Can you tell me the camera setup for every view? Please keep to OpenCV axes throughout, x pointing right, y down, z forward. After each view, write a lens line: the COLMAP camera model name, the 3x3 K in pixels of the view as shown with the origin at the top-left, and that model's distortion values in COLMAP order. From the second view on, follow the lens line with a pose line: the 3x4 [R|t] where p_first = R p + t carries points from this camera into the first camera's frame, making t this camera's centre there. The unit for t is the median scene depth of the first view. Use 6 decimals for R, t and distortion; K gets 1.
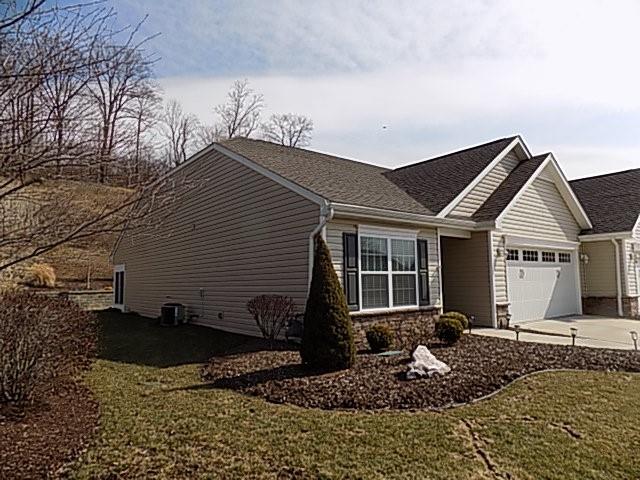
lens RADIAL K [[428.2, 0, 320.7], [0, 428.2, 240.5], [0, 0, 1]] dist [-0.074764, 0.063889]
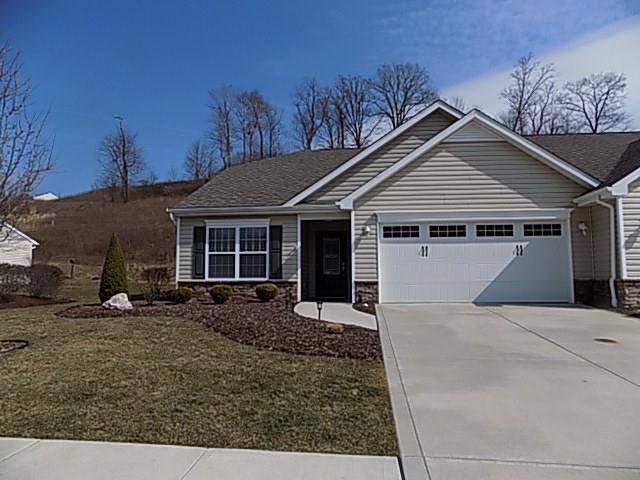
lens RADIAL K [[428.2, 0, 320.2], [0, 428.2, 242.6], [0, 0, 1]] dist [-0.074764, 0.063889]
pose [[0.713179, -0.048981, -0.699269, 1.184654], [0.062002, 0.998054, -0.006675, 0.062657], [0.698235, -0.038595, 0.714828, 0.202399]]
